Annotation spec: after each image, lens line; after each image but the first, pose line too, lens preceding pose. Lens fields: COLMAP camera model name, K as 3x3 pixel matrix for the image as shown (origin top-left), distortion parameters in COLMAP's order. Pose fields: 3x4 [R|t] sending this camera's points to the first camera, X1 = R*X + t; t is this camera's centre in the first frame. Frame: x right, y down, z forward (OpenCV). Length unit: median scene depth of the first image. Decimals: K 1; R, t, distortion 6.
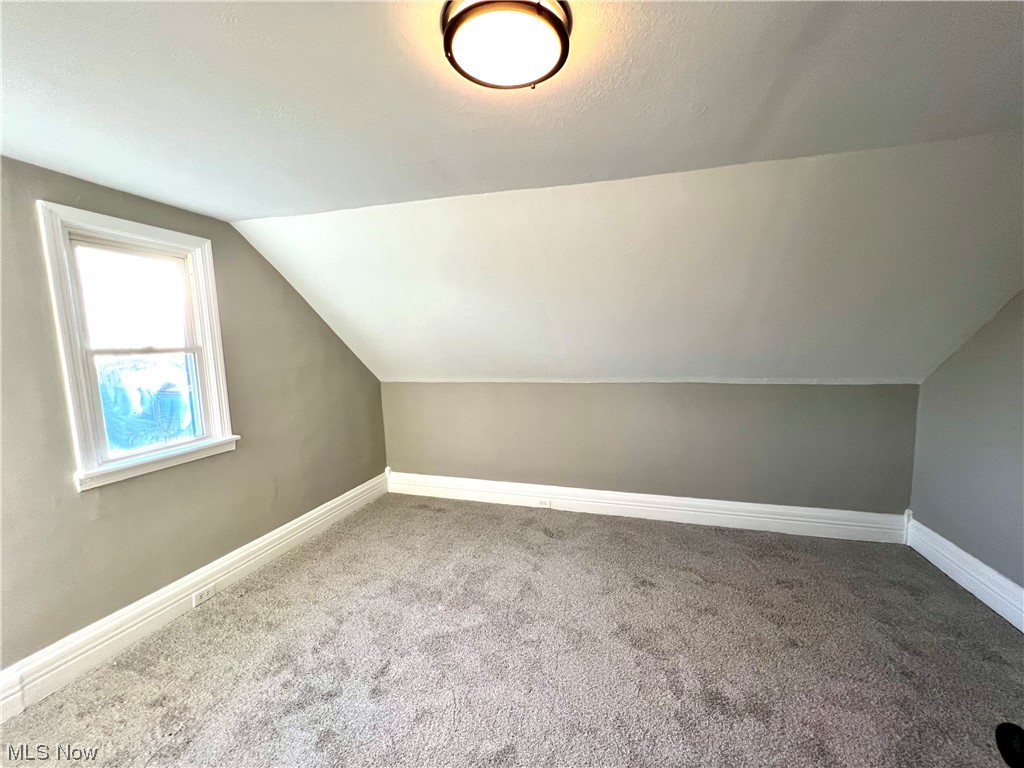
lens RADIAL K [[408.3, 0, 506.8], [0, 408.3, 390.6], [0, 0, 1]] dist [-0.001776, 0.000632]
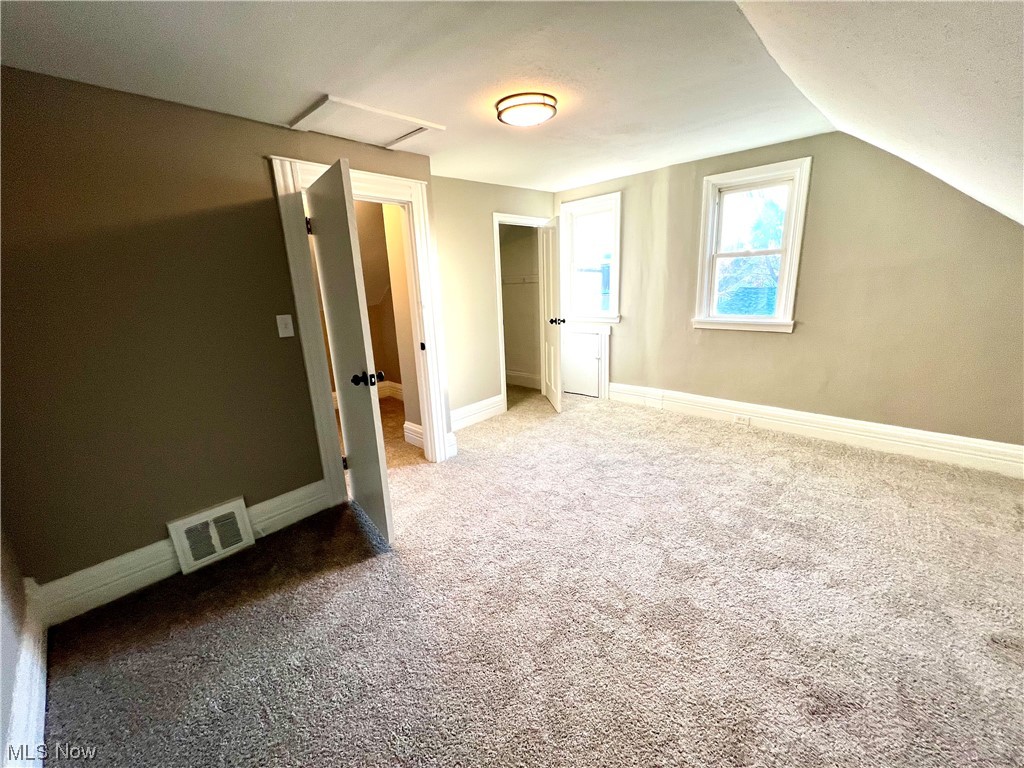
lens RADIAL K [[408.3, 0, 506.4], [0, 408.3, 382.4], [0, 0, 1]] dist [-0.001776, 0.000632]
pose [[-0.448623, 0.276825, -0.849768, 1.027956], [-0.038698, 0.943911, 0.327924, -0.110151], [0.892883, 0.179999, -0.412748, 0.915344]]
